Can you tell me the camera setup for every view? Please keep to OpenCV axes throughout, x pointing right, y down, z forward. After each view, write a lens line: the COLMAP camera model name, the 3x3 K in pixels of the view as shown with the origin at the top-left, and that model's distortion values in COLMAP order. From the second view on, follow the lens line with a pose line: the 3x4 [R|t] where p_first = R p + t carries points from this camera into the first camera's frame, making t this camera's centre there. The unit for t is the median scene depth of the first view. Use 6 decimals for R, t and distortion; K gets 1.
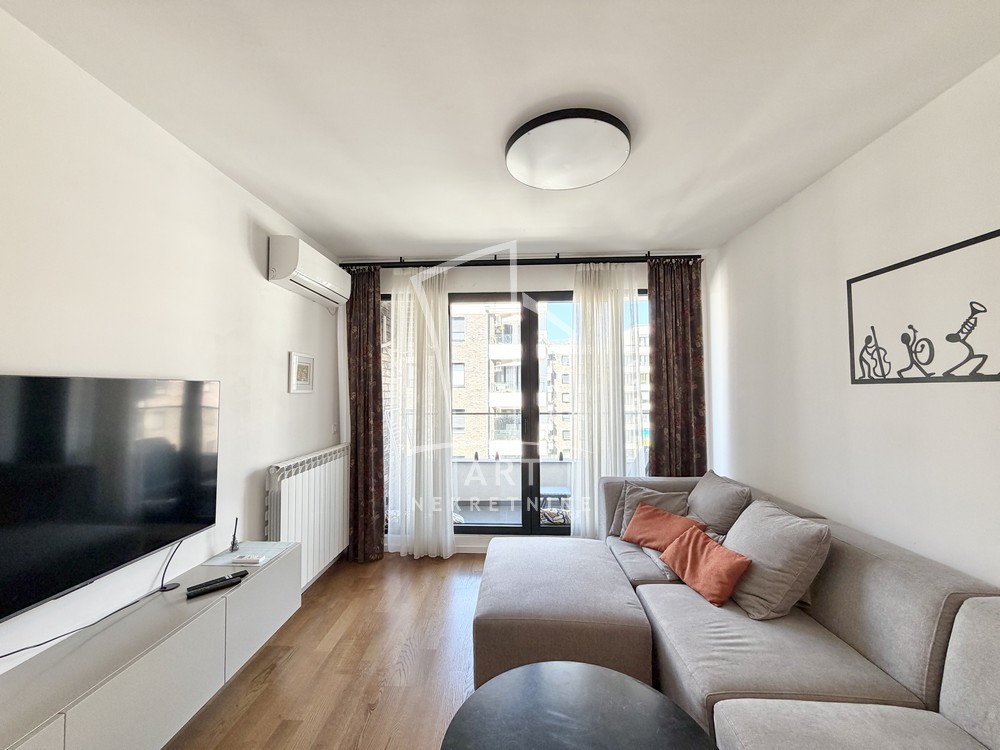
lens RADIAL K [[398.5, 0, 496.9], [0, 398.5, 376.8], [0, 0, 1]] dist [-0.001692, 0.000173]
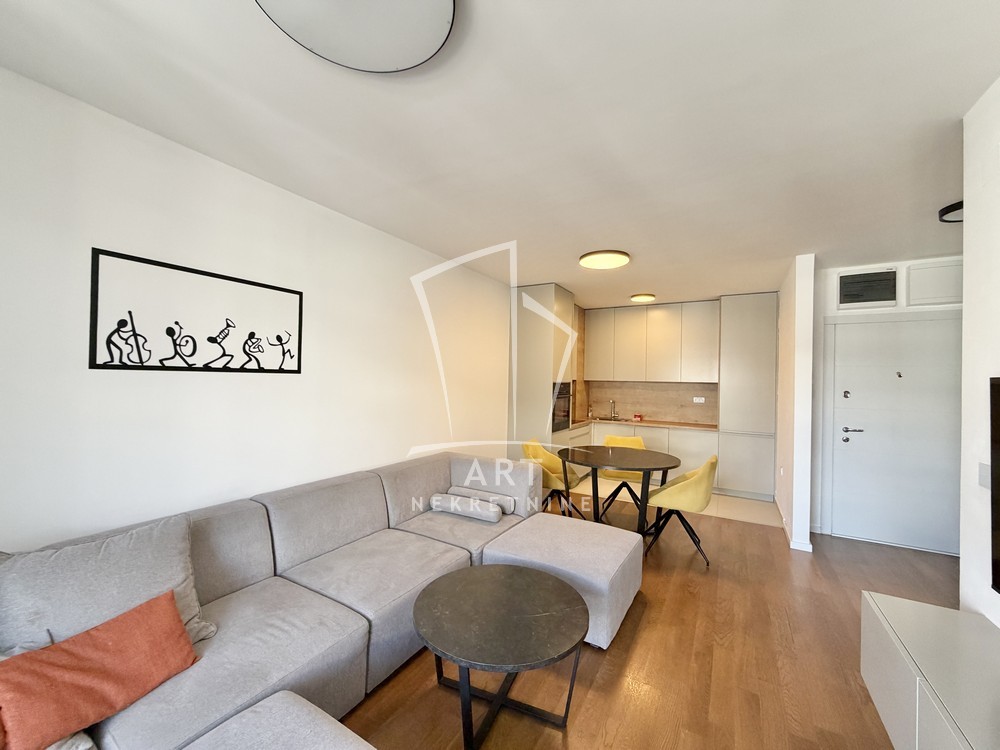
lens RADIAL K [[398.5, 0, 497.8], [0, 398.5, 378.9], [0, 0, 1]] dist [-0.001692, 0.000173]
pose [[-0.880187, -0.002113, 0.474622, -0.302015], [-0.024458, 0.998863, -0.040912, 0.055080], [-0.473997, -0.047618, -0.879238, 1.367134]]
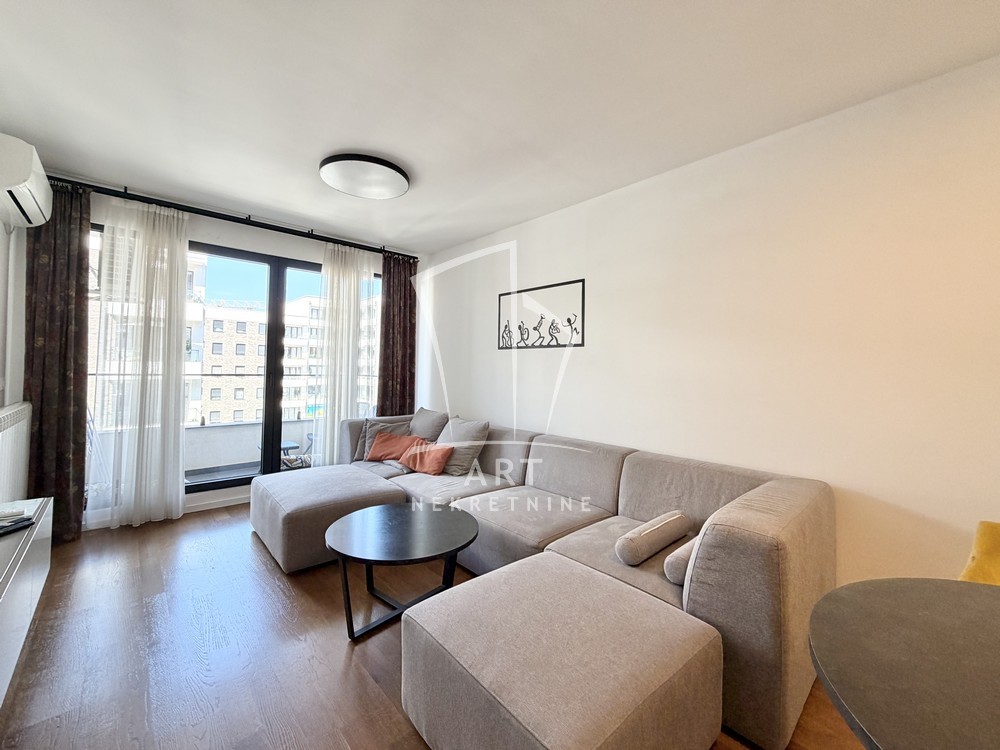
lens RADIAL K [[398.5, 0, 506.2], [0, 398.5, 366.9], [0, 0, 1]] dist [-0.001692, 0.000173]
pose [[0.693691, 0.016765, 0.720078, -0.457161], [-0.044709, 0.998803, 0.019817, 0.063064], [-0.718884, -0.045941, 0.693611, -0.355292]]
